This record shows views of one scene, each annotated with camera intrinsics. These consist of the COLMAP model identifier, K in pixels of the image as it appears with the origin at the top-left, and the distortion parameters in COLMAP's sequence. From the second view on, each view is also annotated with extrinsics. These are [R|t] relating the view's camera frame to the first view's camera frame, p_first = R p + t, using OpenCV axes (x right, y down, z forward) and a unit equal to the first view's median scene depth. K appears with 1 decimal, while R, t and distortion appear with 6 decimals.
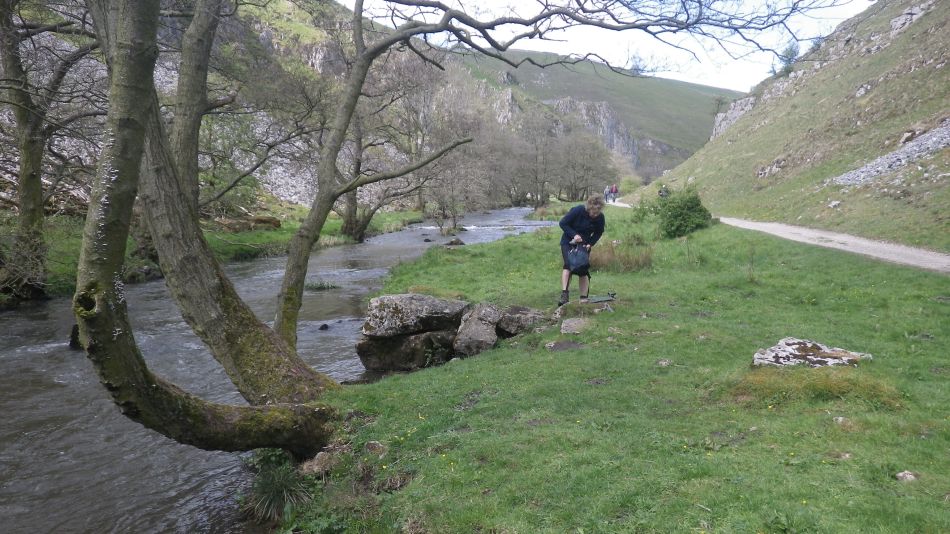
lens RADIAL K [[787.6, 0, 475.0], [0, 787.6, 267.0], [0, 0, 1]] dist [0.002456, 0.005137]
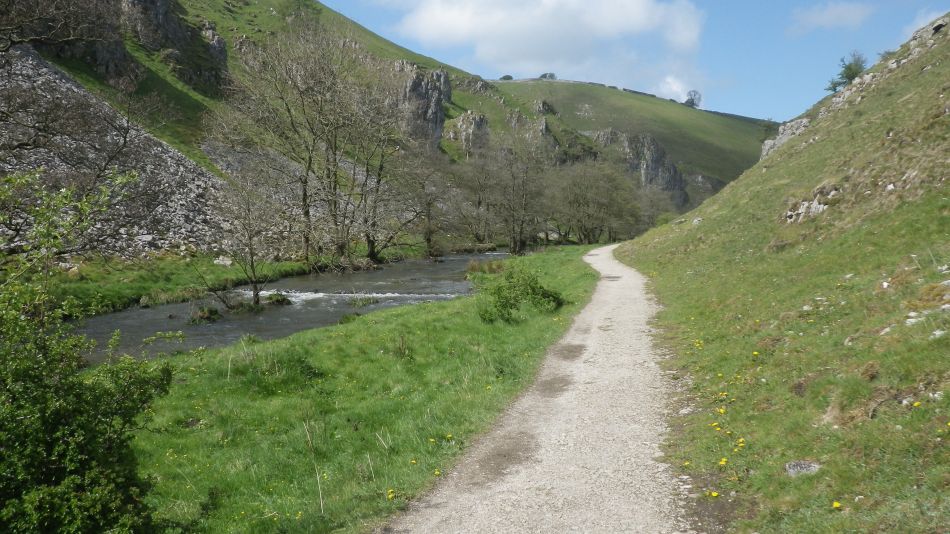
lens RADIAL K [[787.6, 0, 475.0], [0, 787.6, 267.0], [0, 0, 1]] dist [0.002456, 0.005137]
pose [[0.997376, 0.017641, -0.070219, 0.075644], [-0.020695, 0.998861, -0.042998, -0.022836], [0.069380, 0.044339, 0.996604, 0.185087]]
